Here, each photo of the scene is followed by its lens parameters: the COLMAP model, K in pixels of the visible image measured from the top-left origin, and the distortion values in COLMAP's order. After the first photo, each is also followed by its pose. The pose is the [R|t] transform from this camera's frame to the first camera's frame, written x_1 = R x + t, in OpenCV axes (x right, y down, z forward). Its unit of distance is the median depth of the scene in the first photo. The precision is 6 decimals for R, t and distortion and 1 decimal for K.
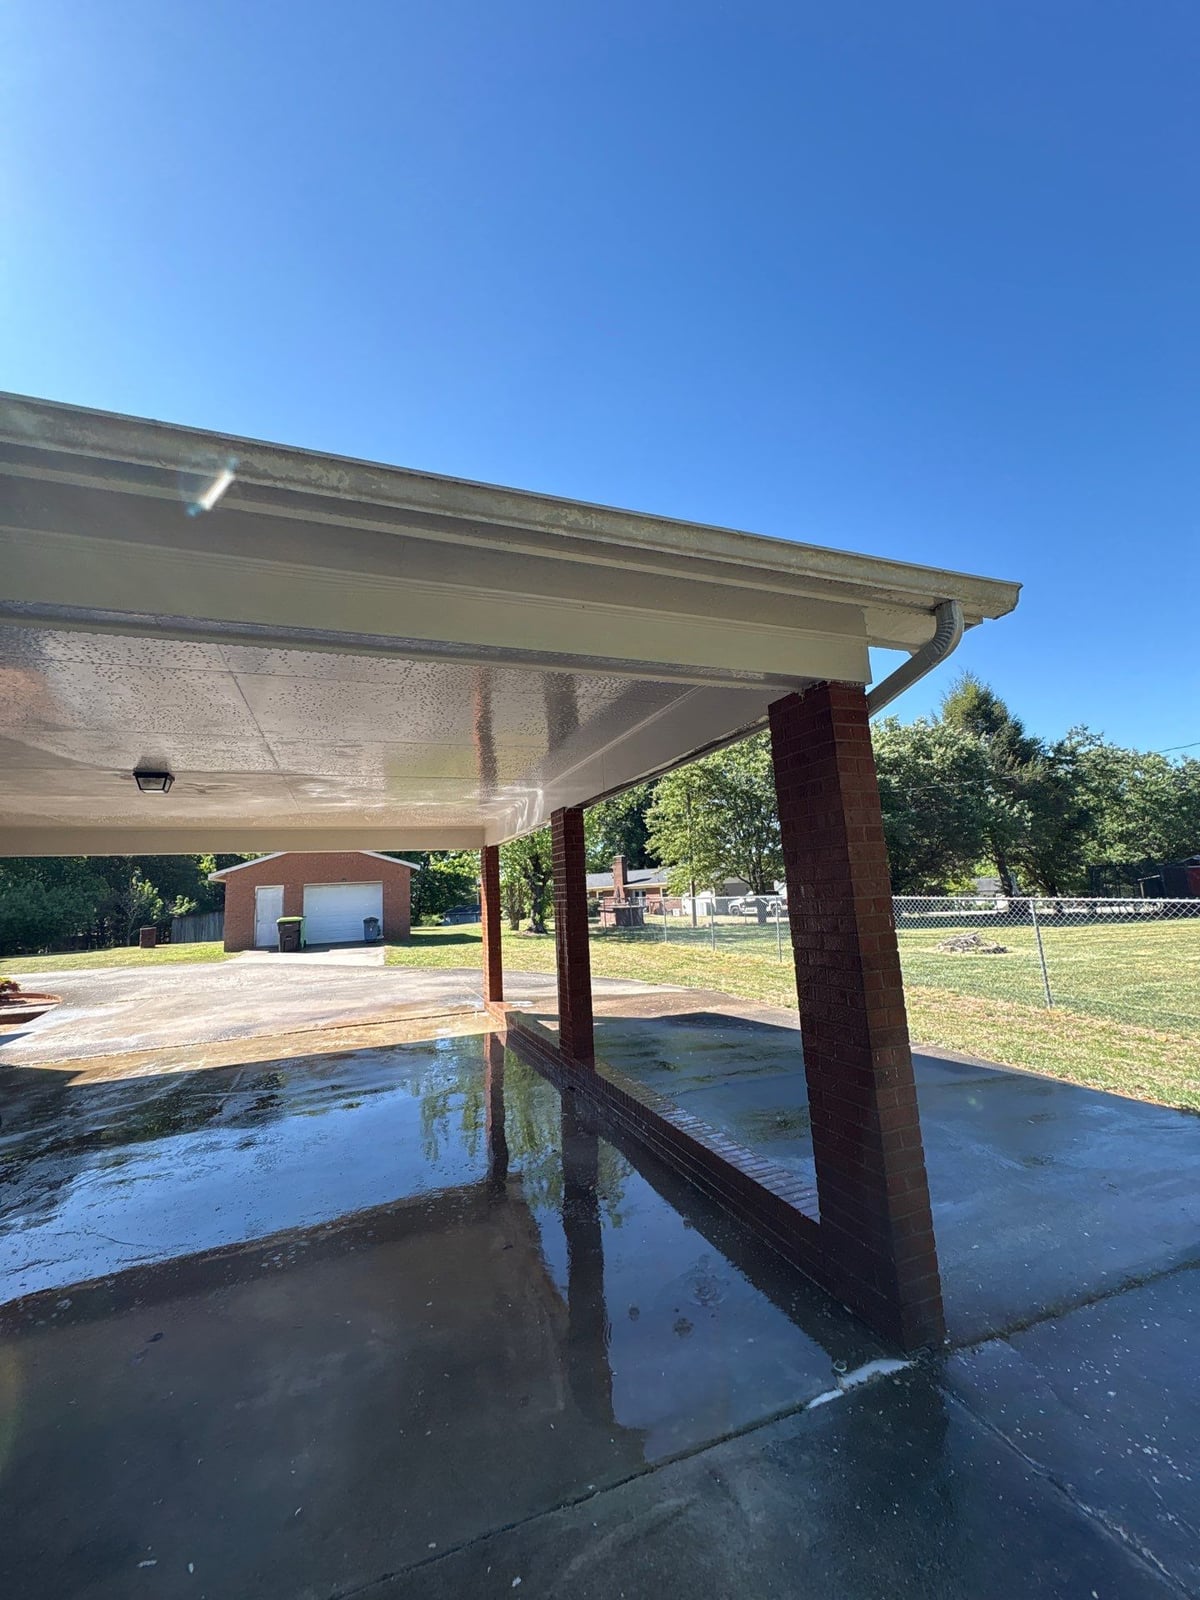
lens RADIAL K [[639.0, 0, 602.8], [0, 639.0, 798.2], [0, 0, 1]] dist [-0.000324, 0.000095]
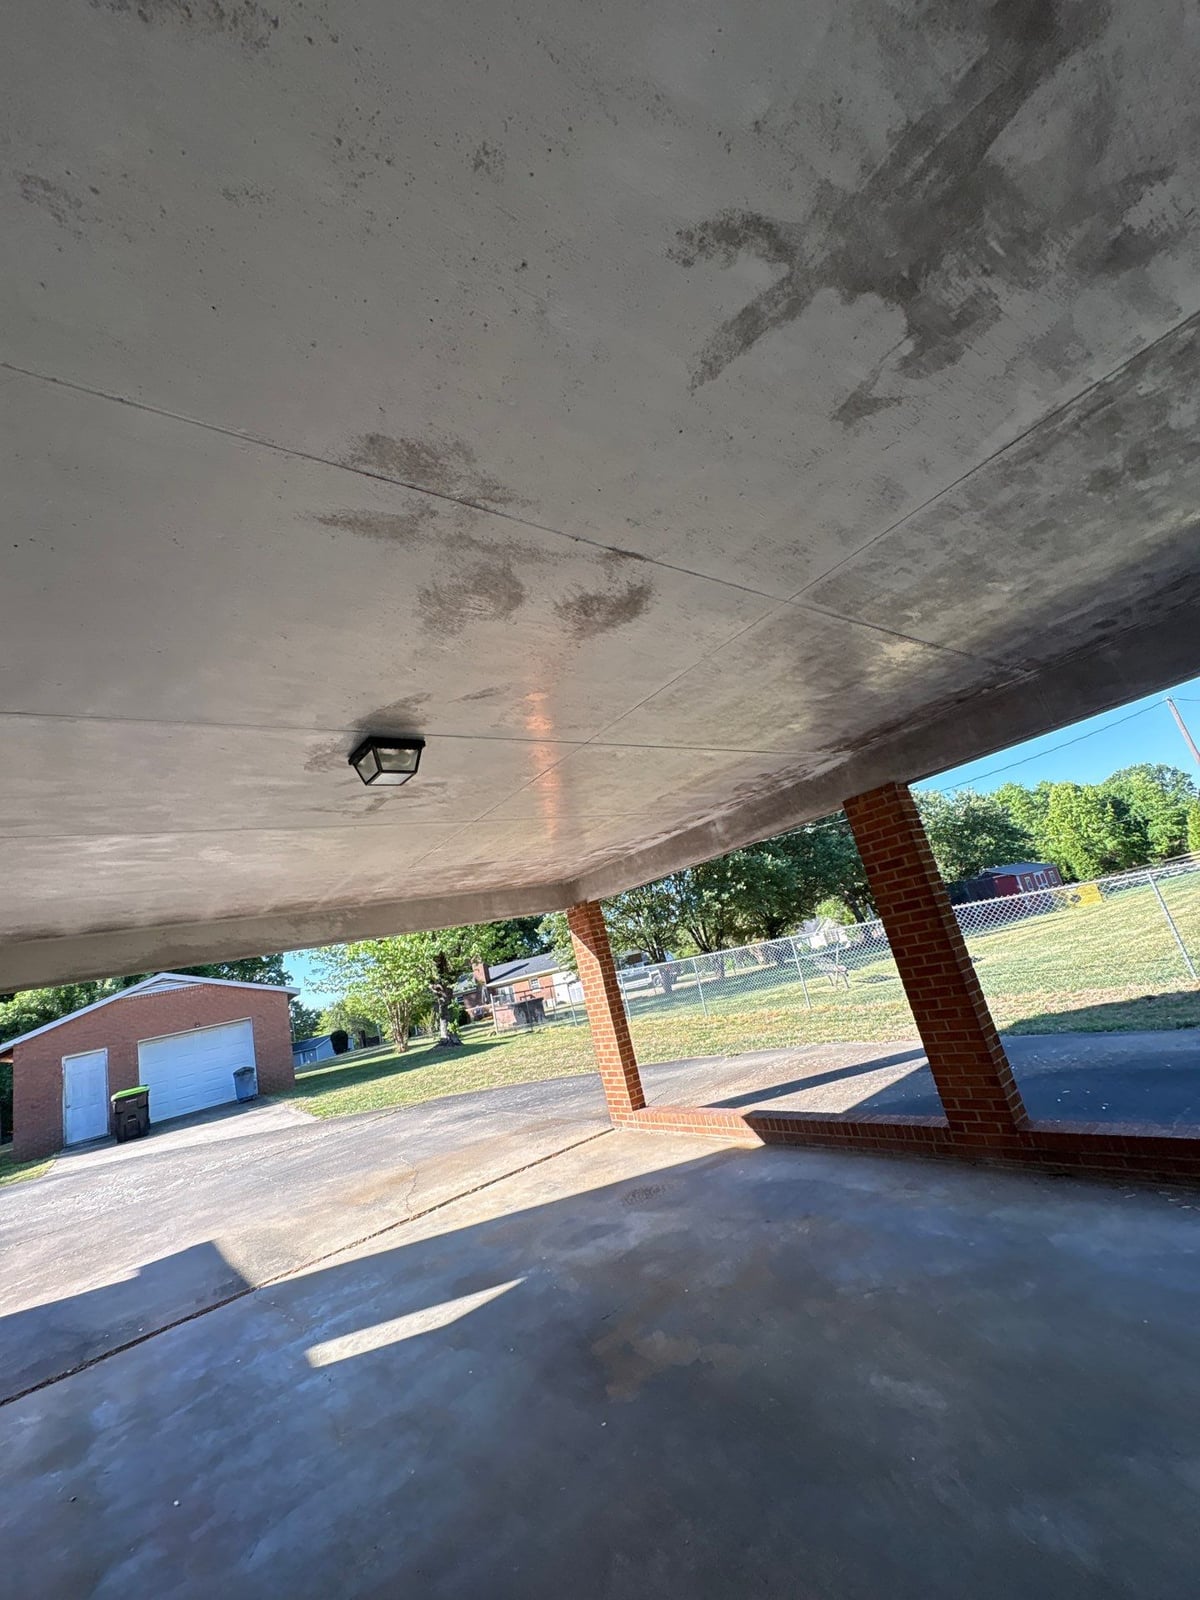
lens RADIAL K [[639.0, 0, 605.0], [0, 639.0, 800.6], [0, 0, 1]] dist [-0.000324, 0.000095]
pose [[0.948448, -0.089575, 0.304012, -0.167257], [0.131244, 0.984123, -0.119487, 0.022254], [-0.288483, 0.153226, 0.945145, 0.112095]]
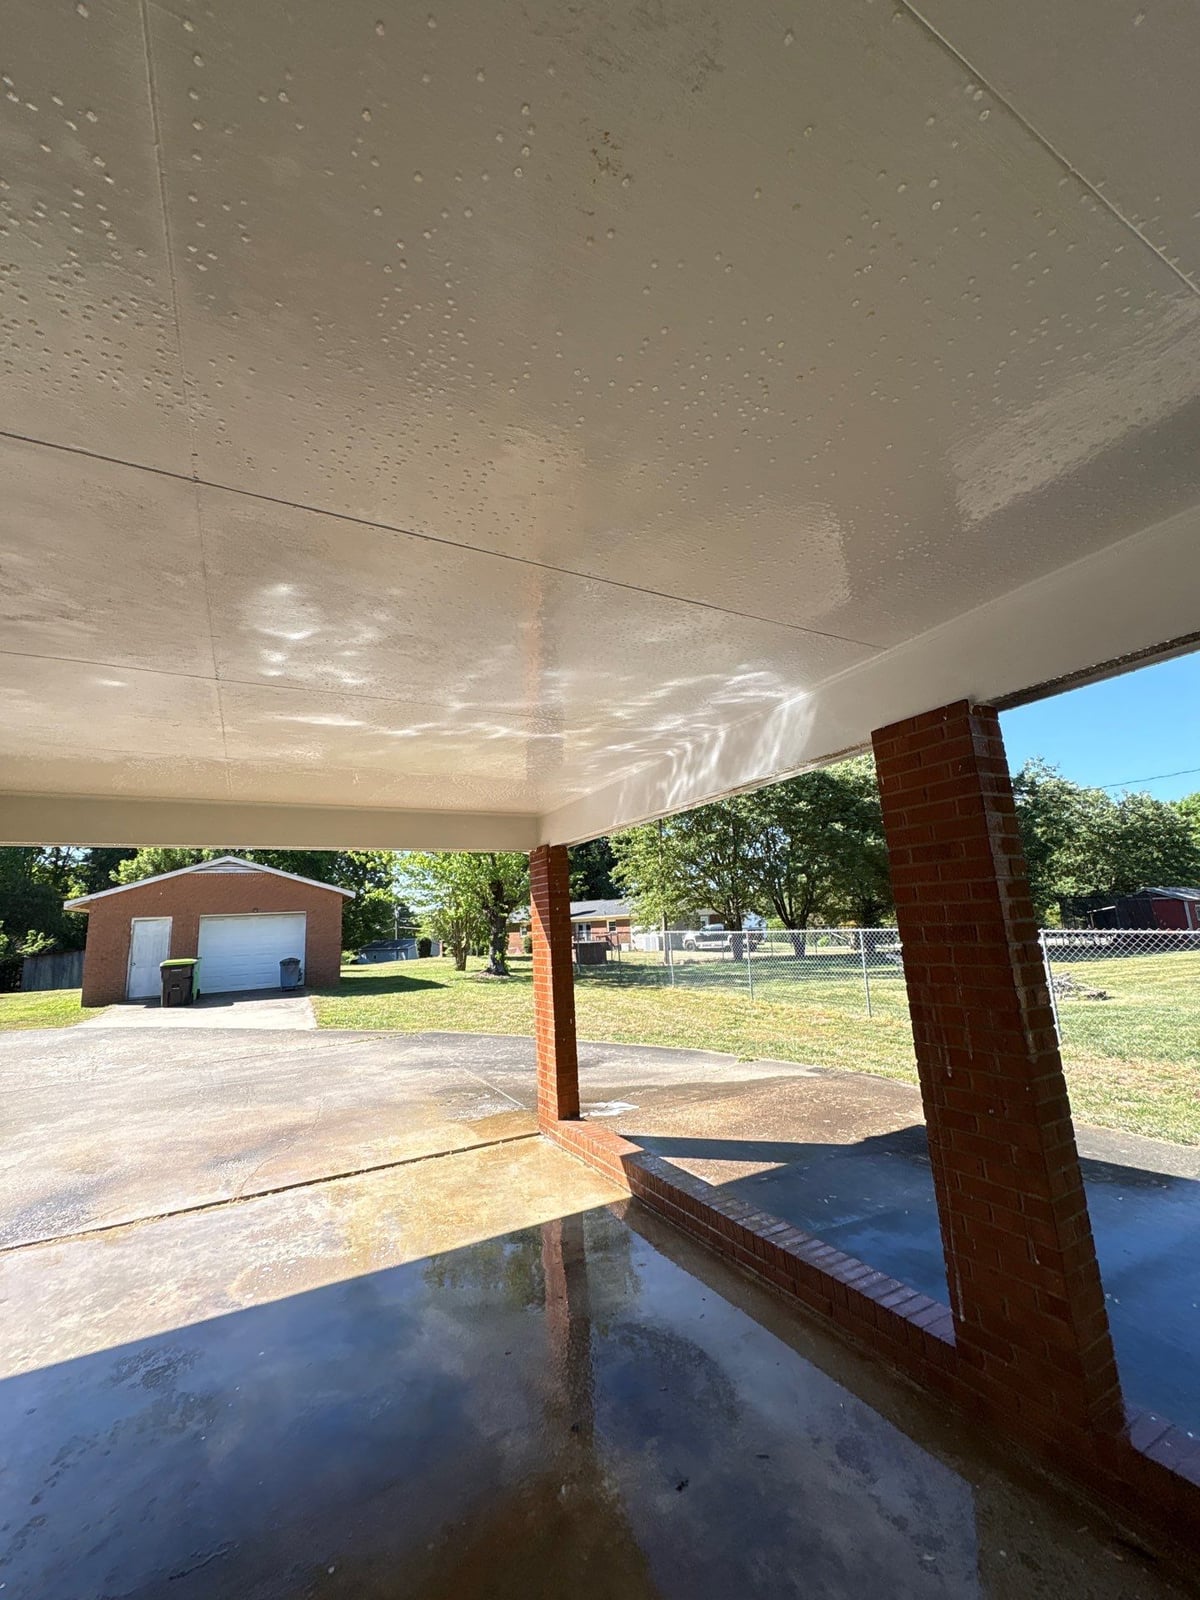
lens RADIAL K [[639.0, 0, 602.0], [0, 639.0, 800.9], [0, 0, 1]] dist [-0.000324, 0.000095]
pose [[0.992089, 0.022577, 0.123491, -0.090487], [-0.016733, 0.998700, -0.048154, 0.027390], [-0.124418, 0.045706, 0.991177, 0.180062]]
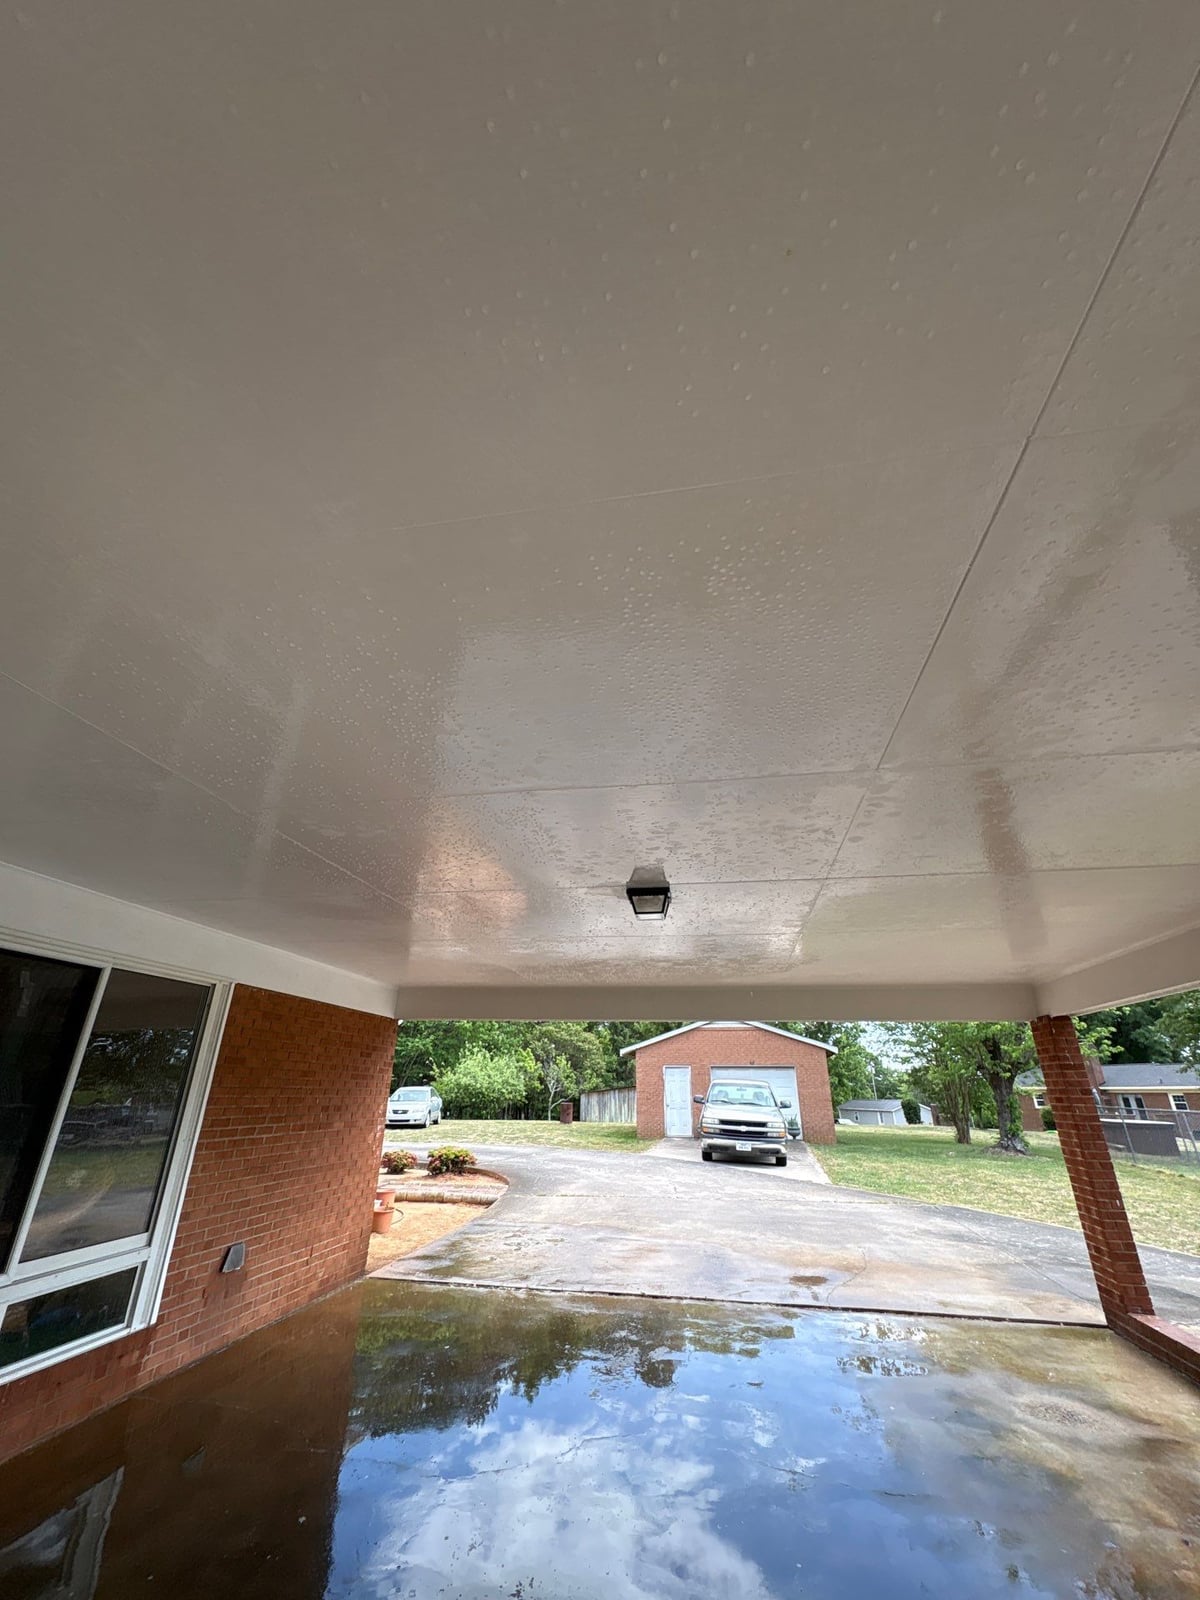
lens RADIAL K [[639.0, 0, 598.7], [0, 639.0, 799.0], [0, 0, 1]] dist [-0.000324, 0.000095]
pose [[0.850466, -0.160822, -0.500842, -0.091676], [0.022762, 0.962478, -0.270403, 0.012919], [0.525537, 0.218569, 0.822216, 0.089212]]
